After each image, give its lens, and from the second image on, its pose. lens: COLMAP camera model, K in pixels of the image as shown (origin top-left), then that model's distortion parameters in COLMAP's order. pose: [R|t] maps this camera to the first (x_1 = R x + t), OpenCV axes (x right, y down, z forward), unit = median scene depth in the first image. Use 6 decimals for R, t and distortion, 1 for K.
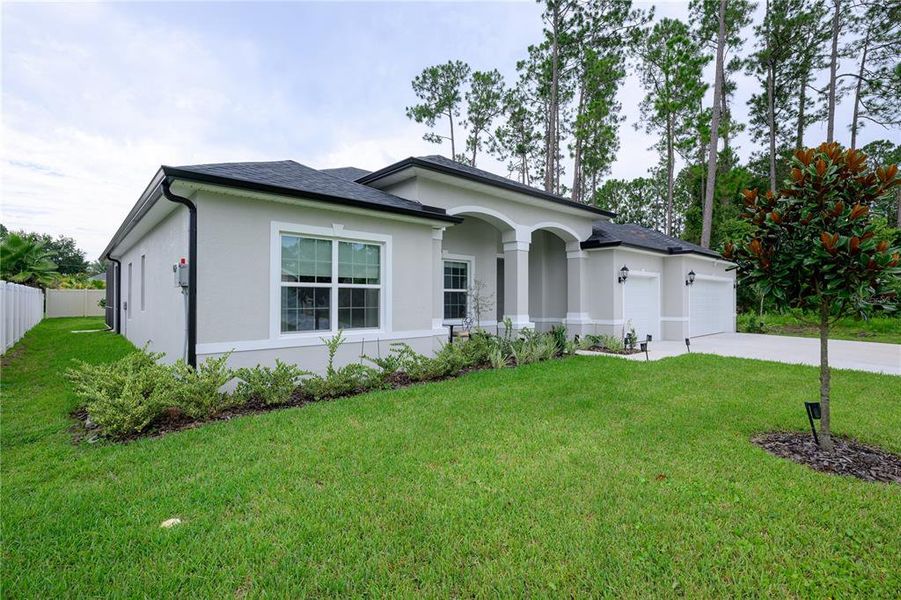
lens RADIAL K [[386.6, 0, 450.5], [0, 386.6, 300.0], [0, 0, 1]] dist [-0.001667, -0.000123]
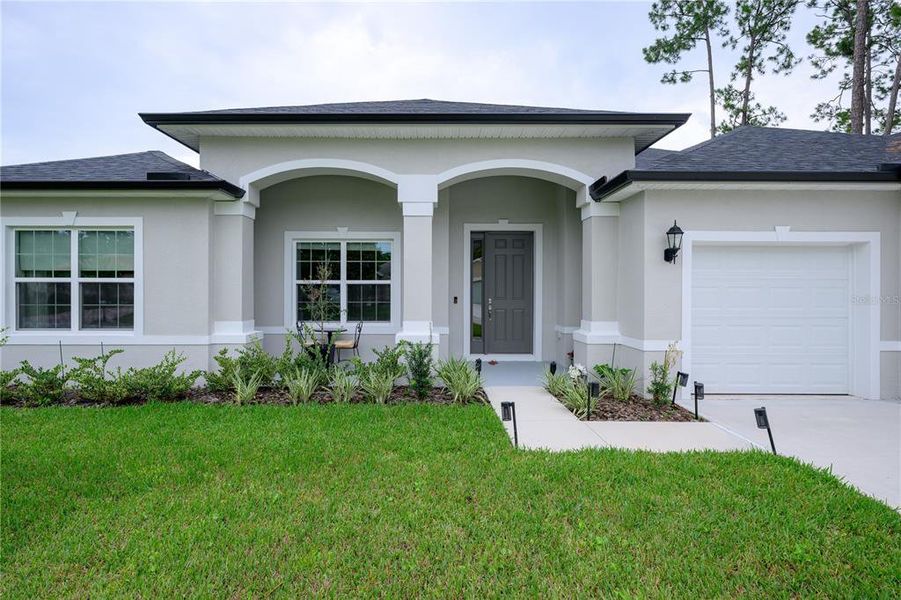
lens RADIAL K [[408.7, 0, 450.5], [0, 408.7, 294.5], [0, 0, 1]] dist [-0.001762, -0.000209]
pose [[0.773660, 0.007833, -0.633553, 0.556867], [-0.002026, 0.999949, 0.009889, -0.008407], [0.633598, -0.006368, 0.773636, 0.463094]]
